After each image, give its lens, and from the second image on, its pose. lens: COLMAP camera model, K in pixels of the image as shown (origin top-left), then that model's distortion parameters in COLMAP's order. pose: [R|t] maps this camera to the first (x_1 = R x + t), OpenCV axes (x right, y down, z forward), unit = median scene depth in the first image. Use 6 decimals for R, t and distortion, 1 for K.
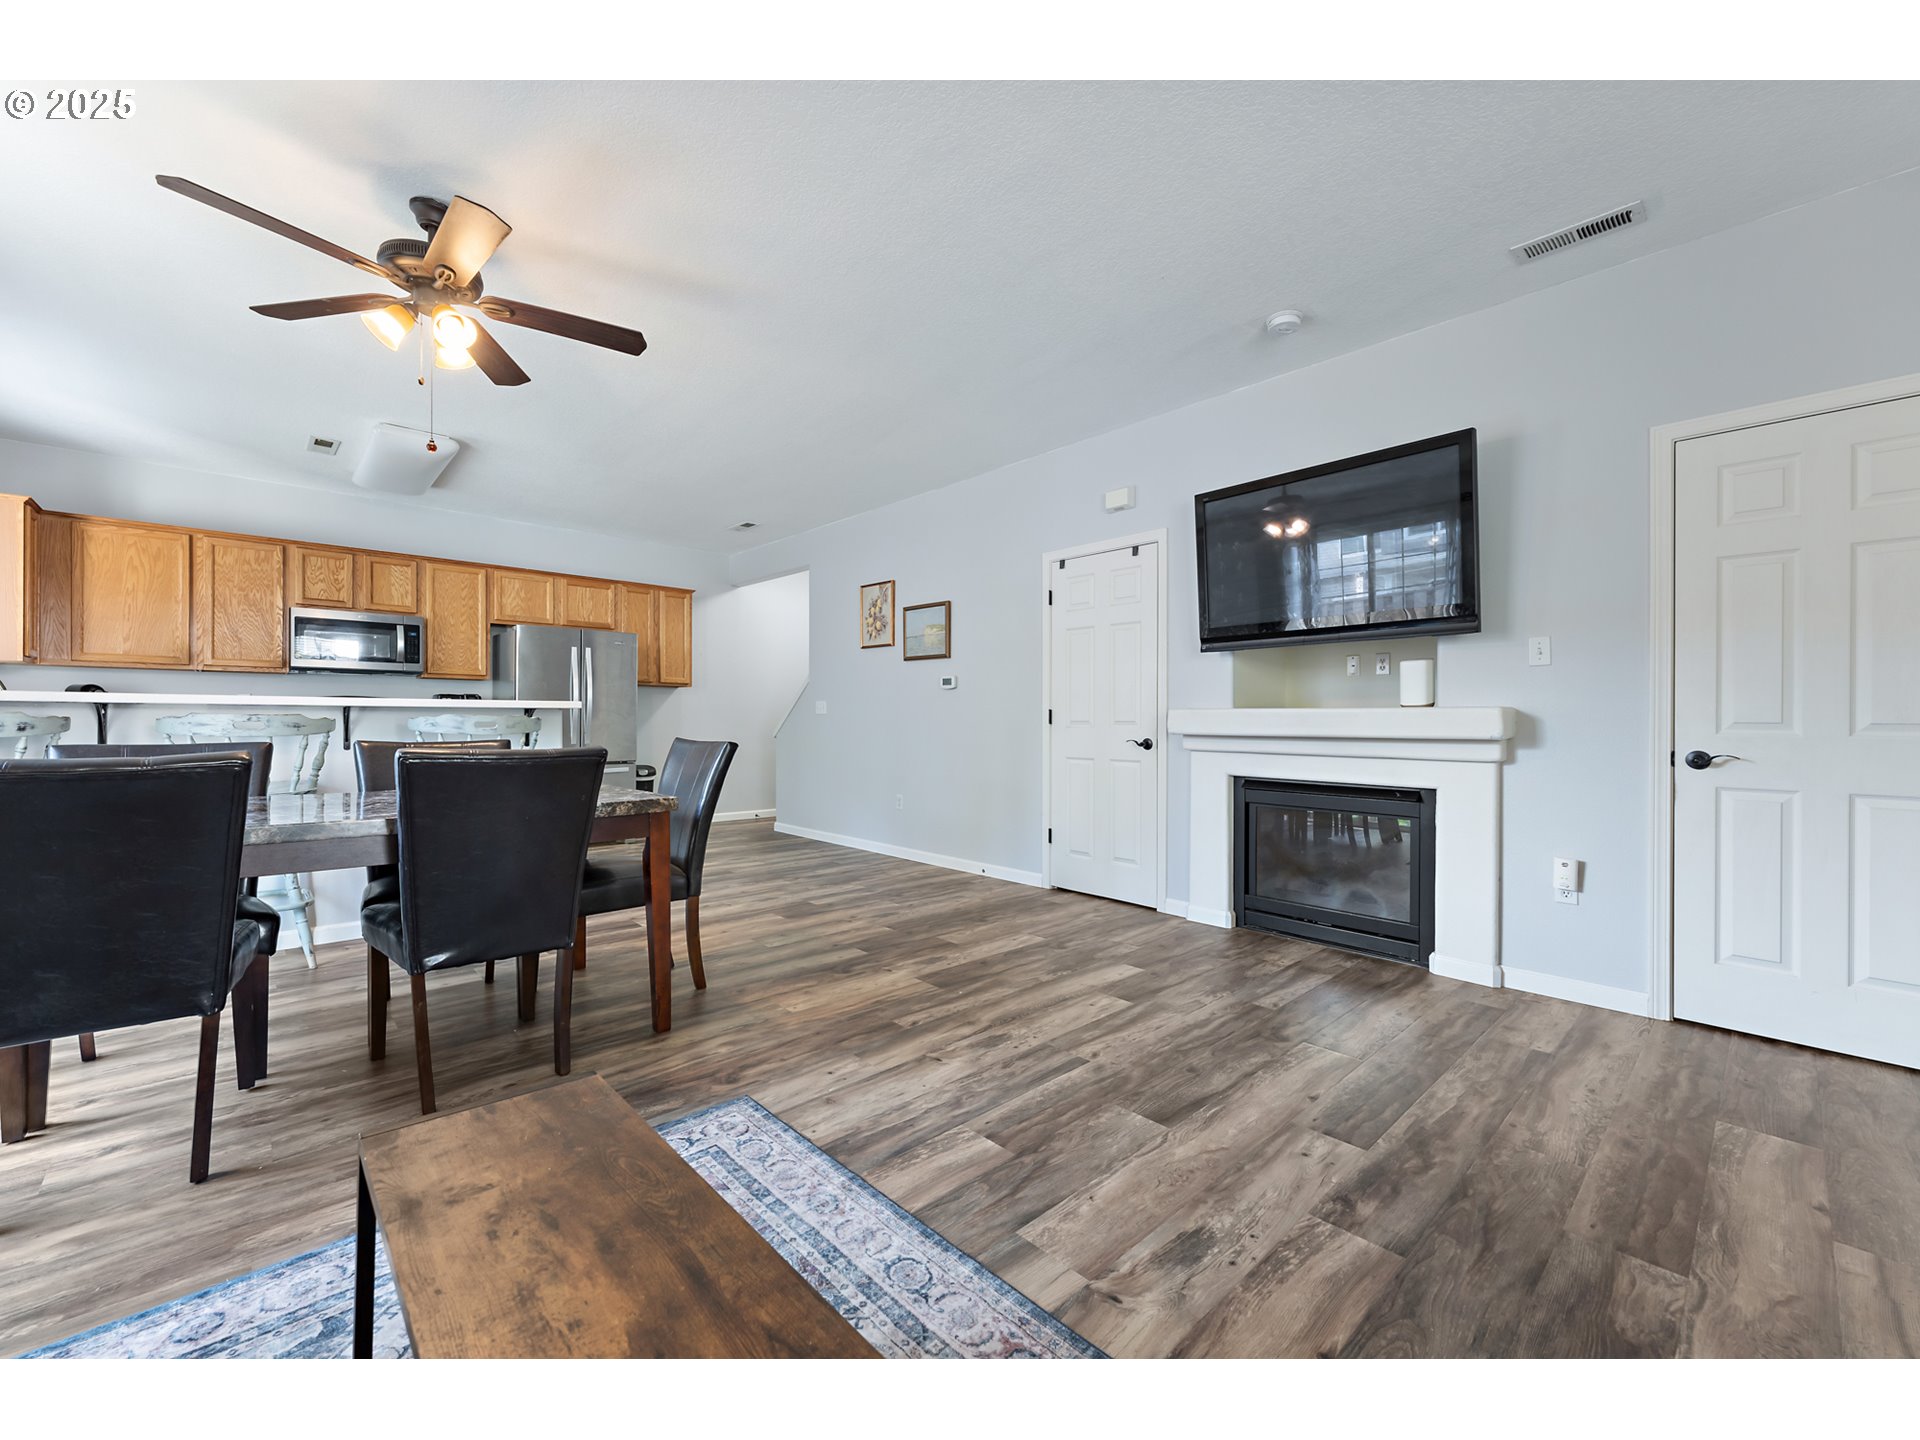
lens RADIAL K [[777.1, 0, 944.4], [0, 777.1, 721.4], [0, 0, 1]] dist [-0.003495, -0.000121]
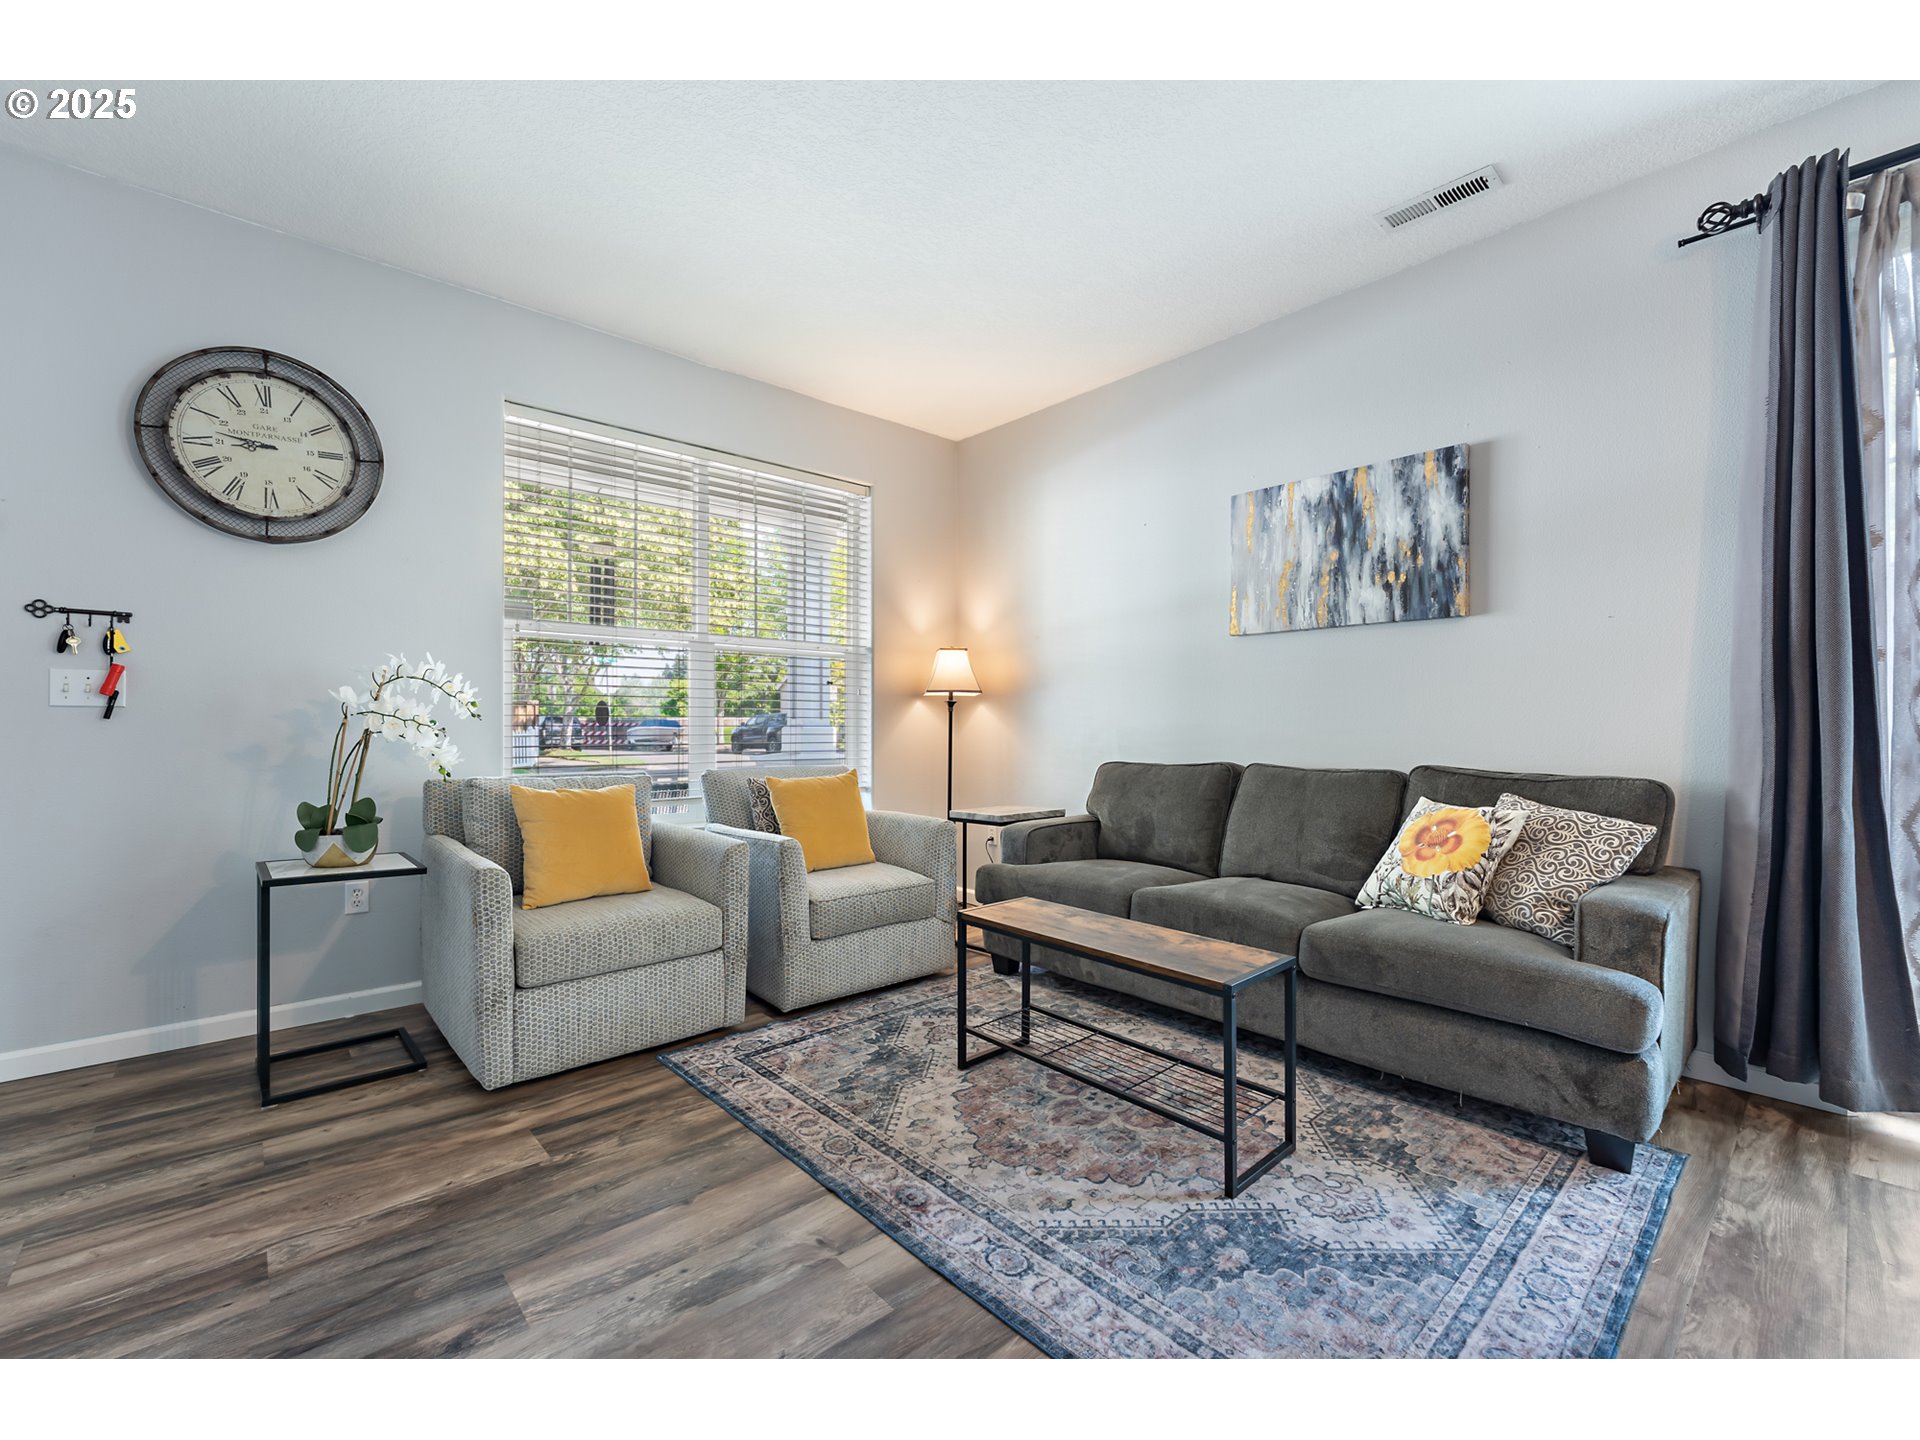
lens RADIAL K [[817.5, 0, 950.8], [0, 817.5, 725.7], [0, 0, 1]] dist [-0.003704, -0.000652]
pose [[-0.999934, -0.005968, 0.009812, 0.011612], [-0.005969, 0.999982, -0.000018, -0.000688], [-0.009812, -0.000077, -0.999952, 0.997515]]
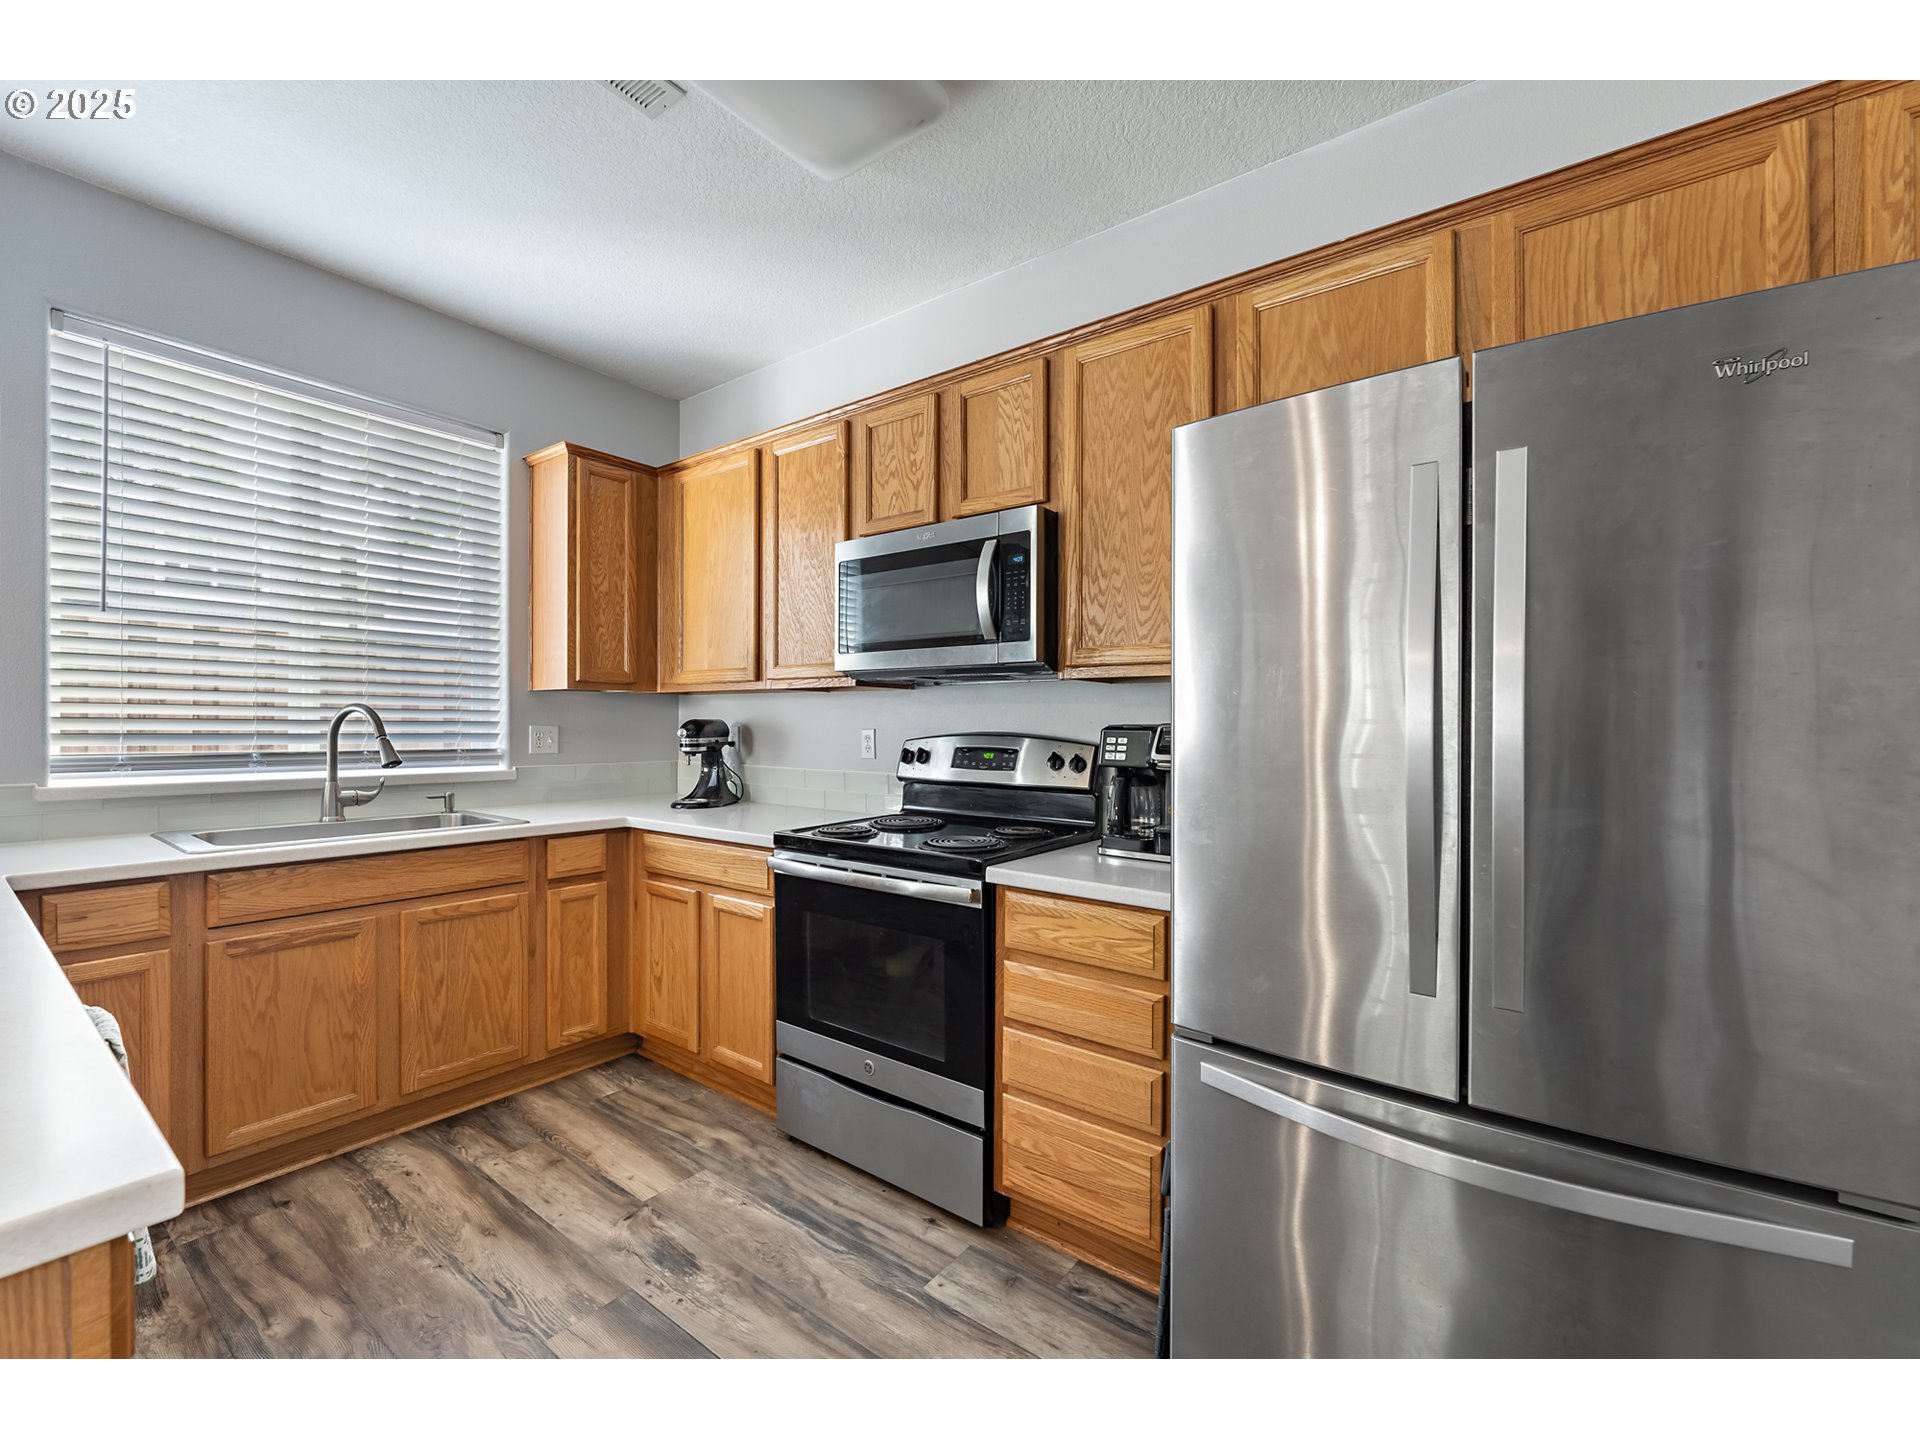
lens RADIAL K [[791.4, 0, 959.8], [0, 791.4, 728.1], [0, 0, 1]] dist [-0.007455, -0.000302]
pose [[0.200911, 0.003078, -0.979605, -0.642685], [-0.008894, 0.999960, 0.001318, -0.068142], [0.979569, 0.008448, 0.200930, 1.731890]]
